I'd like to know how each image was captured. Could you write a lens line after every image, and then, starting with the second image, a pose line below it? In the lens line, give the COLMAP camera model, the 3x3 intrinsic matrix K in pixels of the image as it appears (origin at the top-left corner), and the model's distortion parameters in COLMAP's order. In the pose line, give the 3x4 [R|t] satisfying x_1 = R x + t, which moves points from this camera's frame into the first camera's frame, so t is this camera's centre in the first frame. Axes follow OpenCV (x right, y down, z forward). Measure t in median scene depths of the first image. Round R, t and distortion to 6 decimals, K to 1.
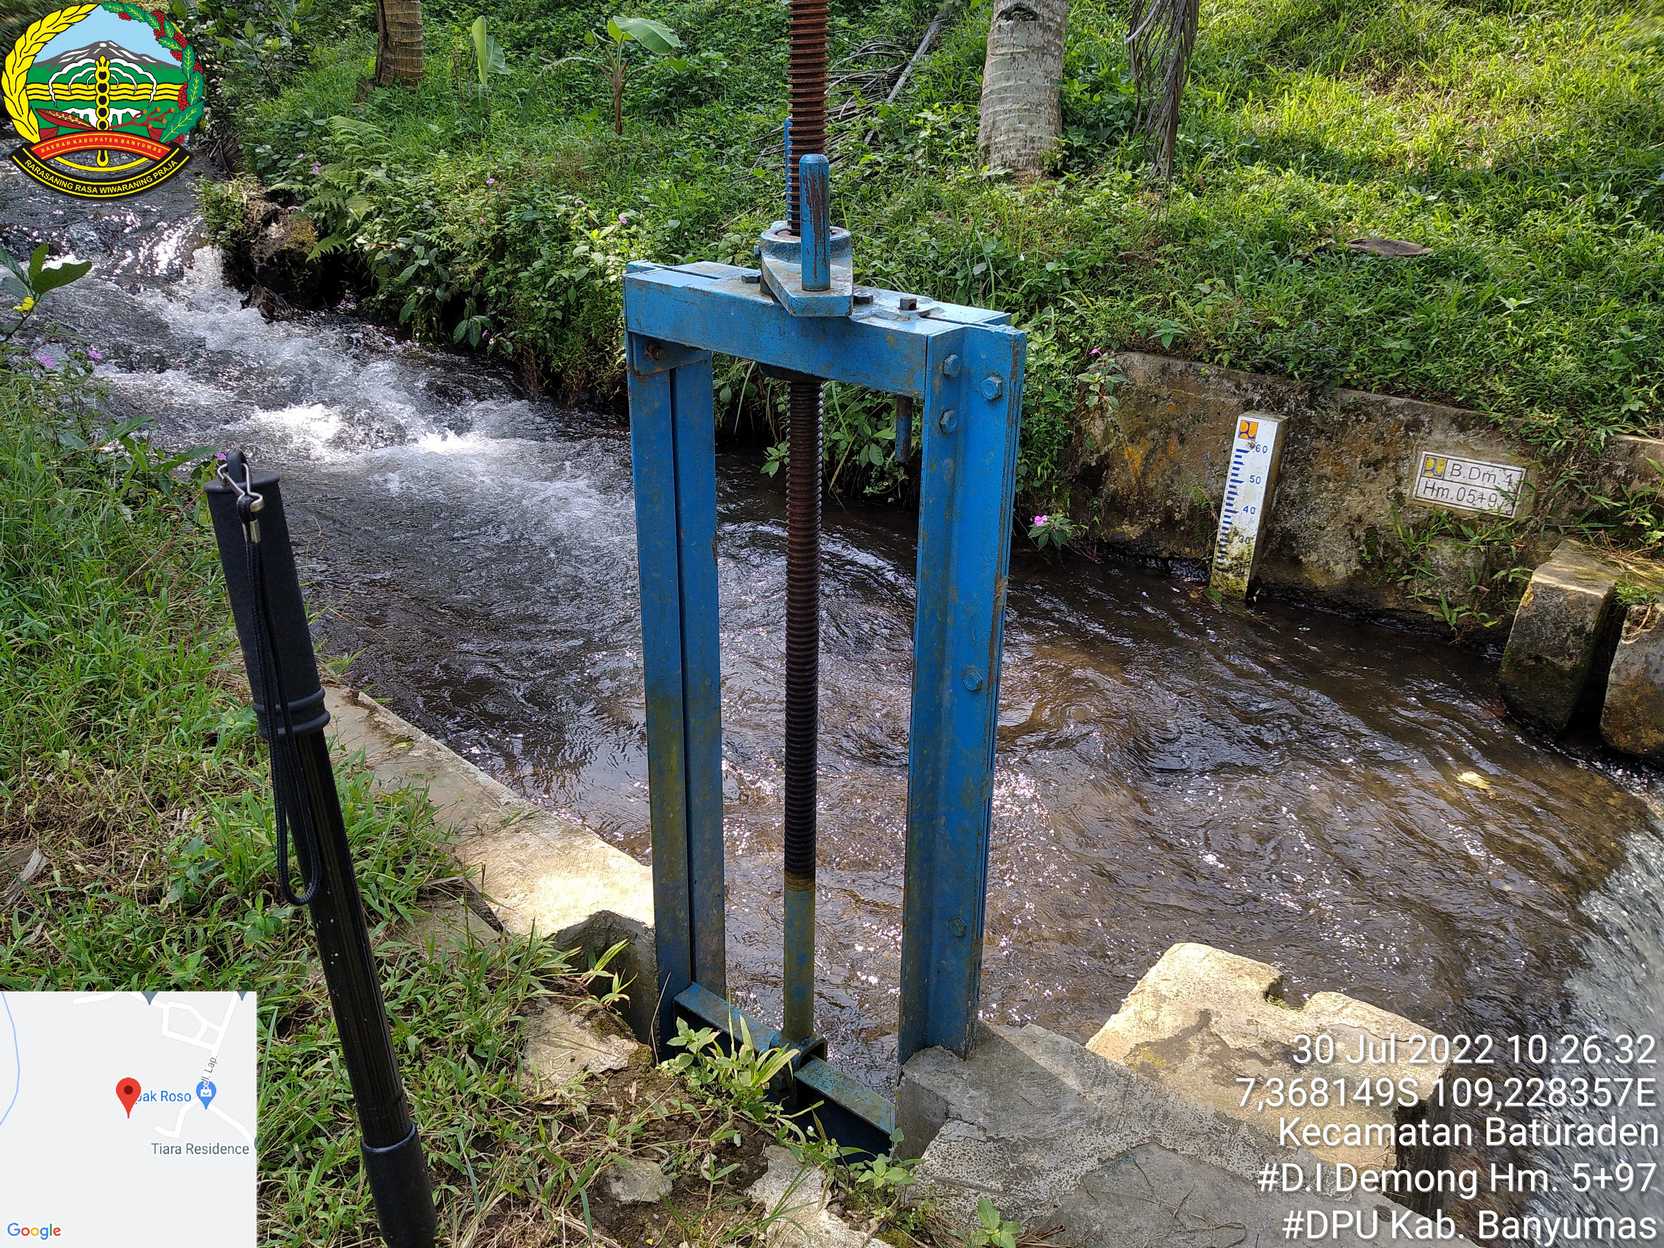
lens RADIAL K [[1400.6, 0, 826.1], [0, 1400.6, 618.0], [0, 0, 1]] dist [0.027400, -0.070202]
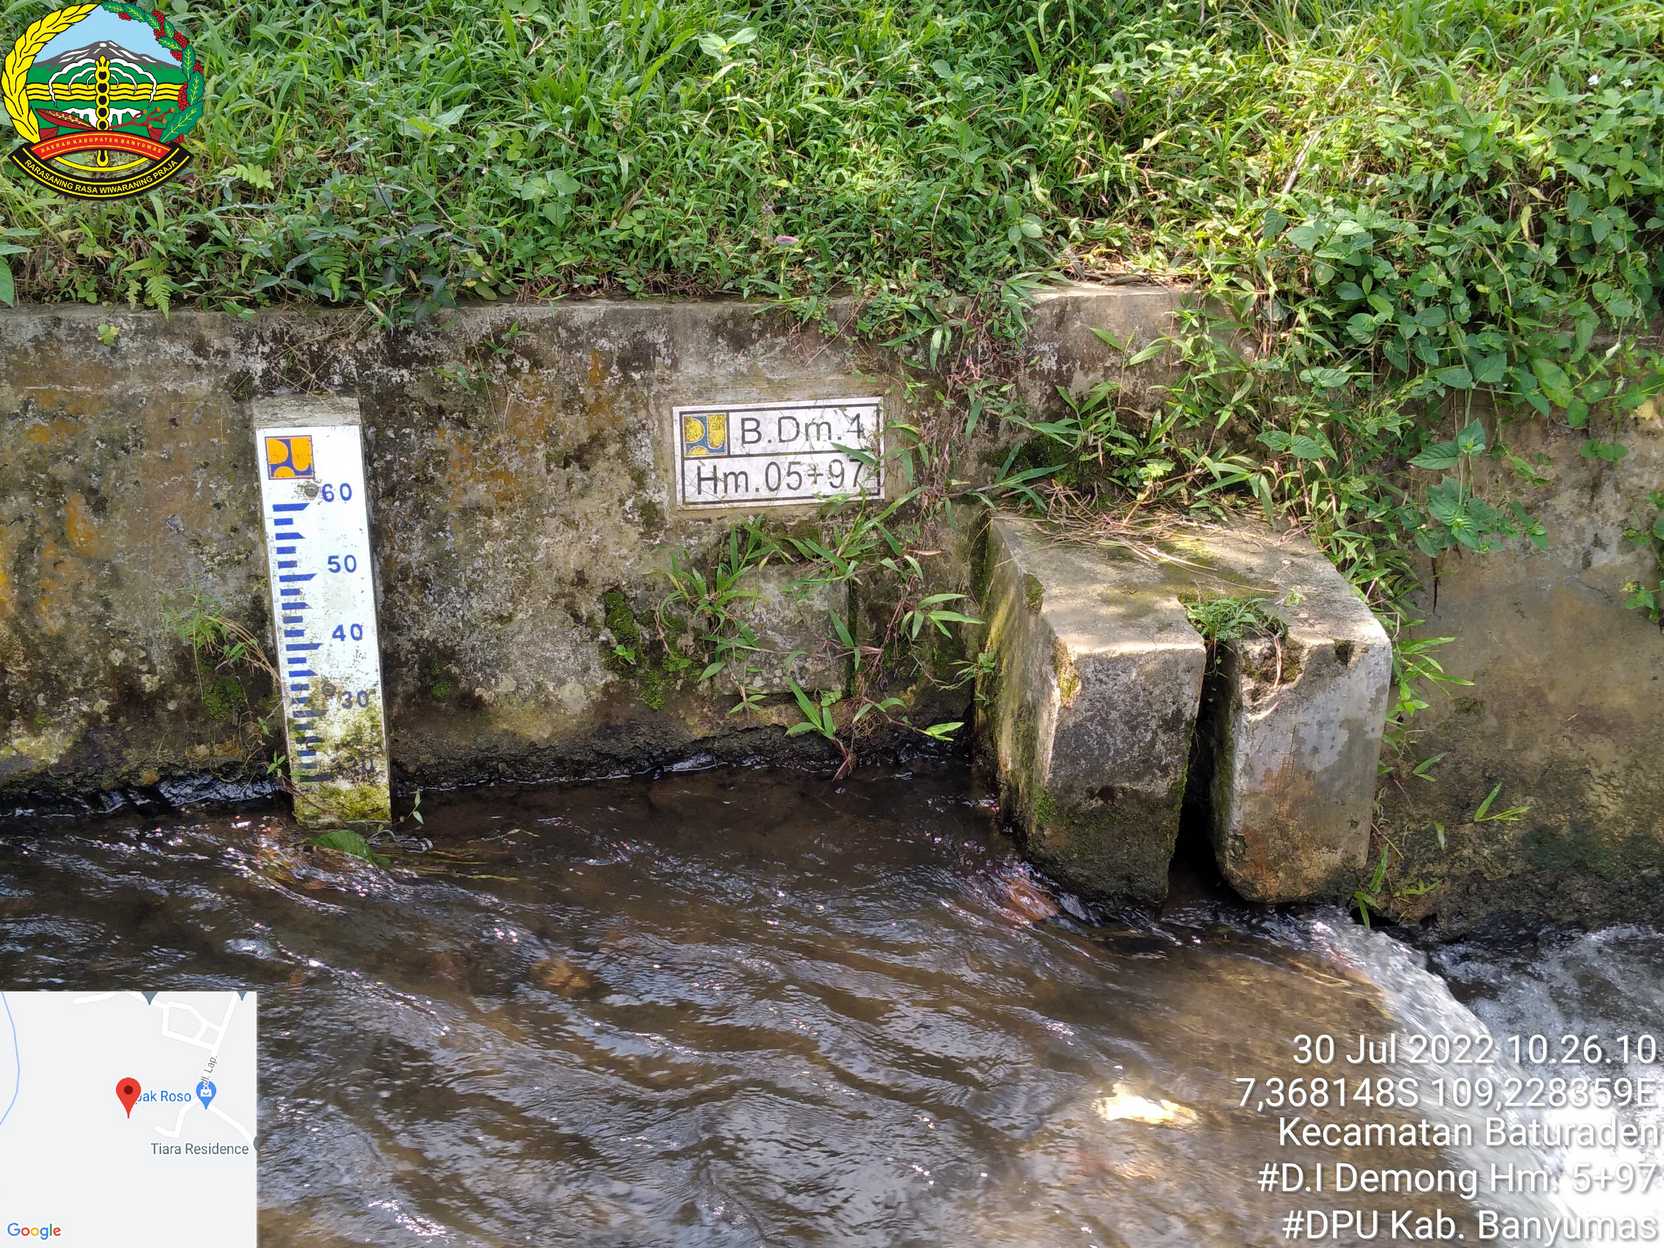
lens RADIAL K [[2235.6, 0, 833.2], [0, 2235.6, 628.2], [0, 0, 1]] dist [0.104760, 0.000000]
pose [[0.661514, -0.353581, 0.661347, -0.047823], [0.274648, 0.934831, 0.225078, -0.191414], [-0.697831, 0.032745, 0.715514, 0.418875]]
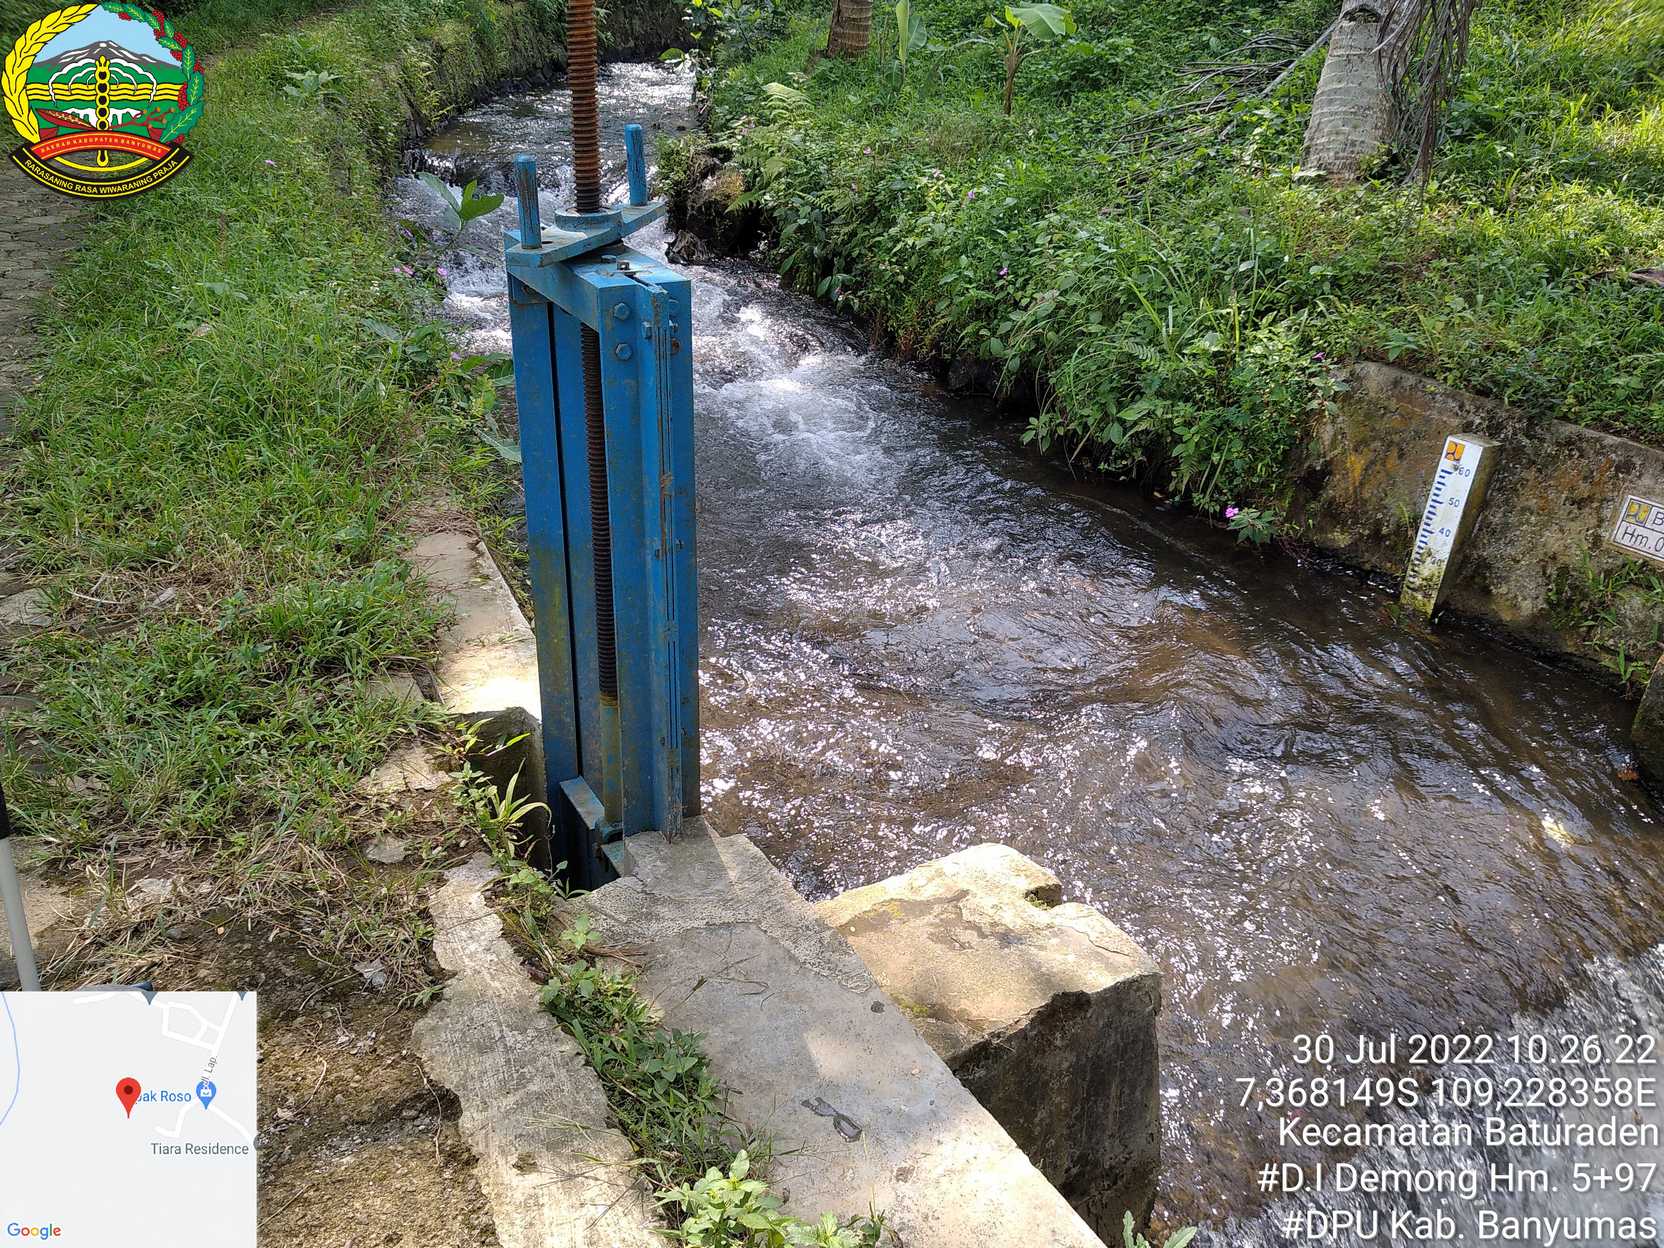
lens RADIAL K [[1400.6, 0, 831.9], [0, 1400.6, 619.9], [0, 0, 1]] dist [0.027400, -0.070202]
pose [[0.936516, 0.165066, -0.309340, 0.215407], [-0.159579, 0.986242, 0.043146, 0.009791], [0.312206, 0.008957, 0.949972, -0.070207]]
